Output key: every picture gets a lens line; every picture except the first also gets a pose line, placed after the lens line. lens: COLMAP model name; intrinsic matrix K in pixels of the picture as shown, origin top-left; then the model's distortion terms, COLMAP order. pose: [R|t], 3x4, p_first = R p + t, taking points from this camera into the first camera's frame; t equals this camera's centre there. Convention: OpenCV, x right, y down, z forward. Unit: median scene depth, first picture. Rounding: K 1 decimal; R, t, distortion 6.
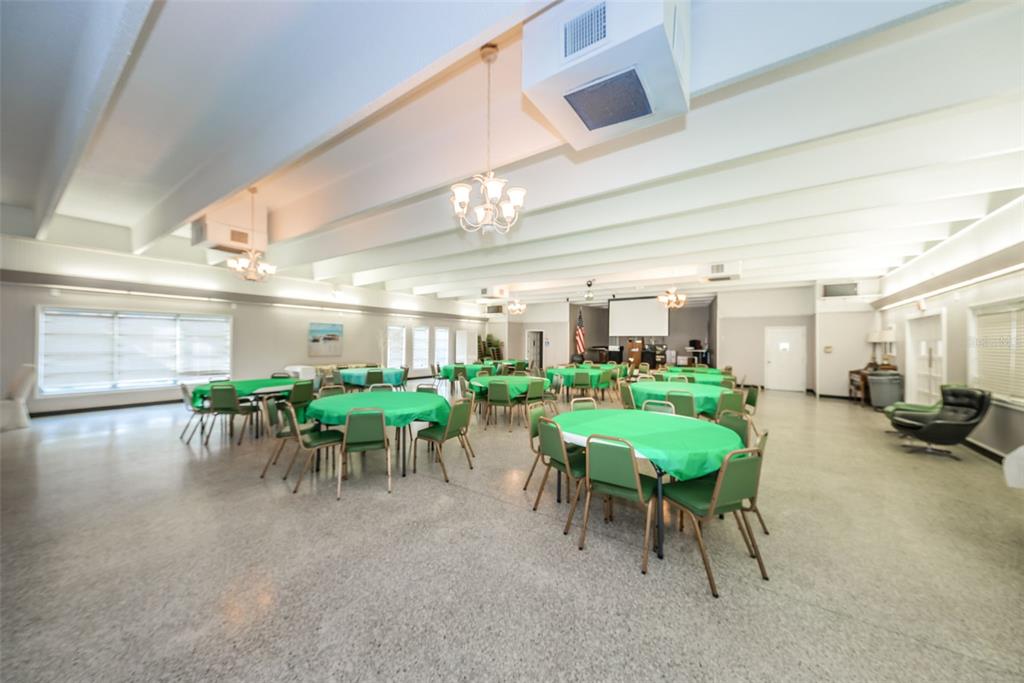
lens RADIAL K [[357.6, 0, 513.9], [0, 357.6, 340.9], [0, 0, 1]] dist [-0.000870, -0.000016]
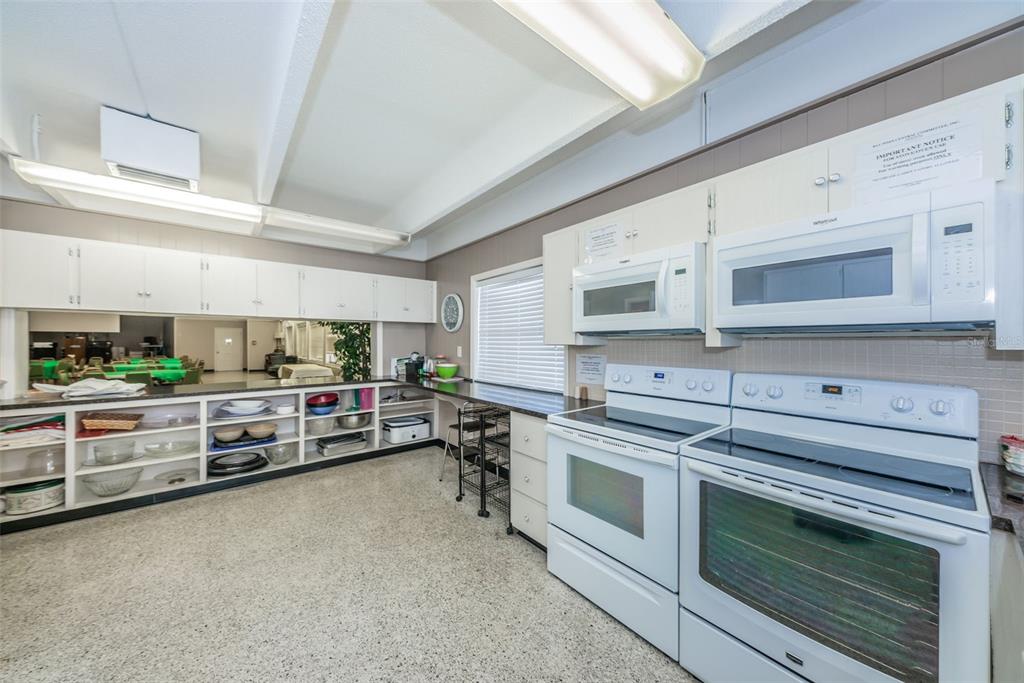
lens RADIAL K [[357.6, 0, 512.4], [0, 357.6, 342.1], [0, 0, 1]] dist [-0.000870, -0.000016]
pose [[0.278069, -0.010075, 0.960508, -0.410793], [-0.002297, 0.999935, 0.011154, -0.000196], [-0.960558, -0.005308, 0.278028, -0.659383]]
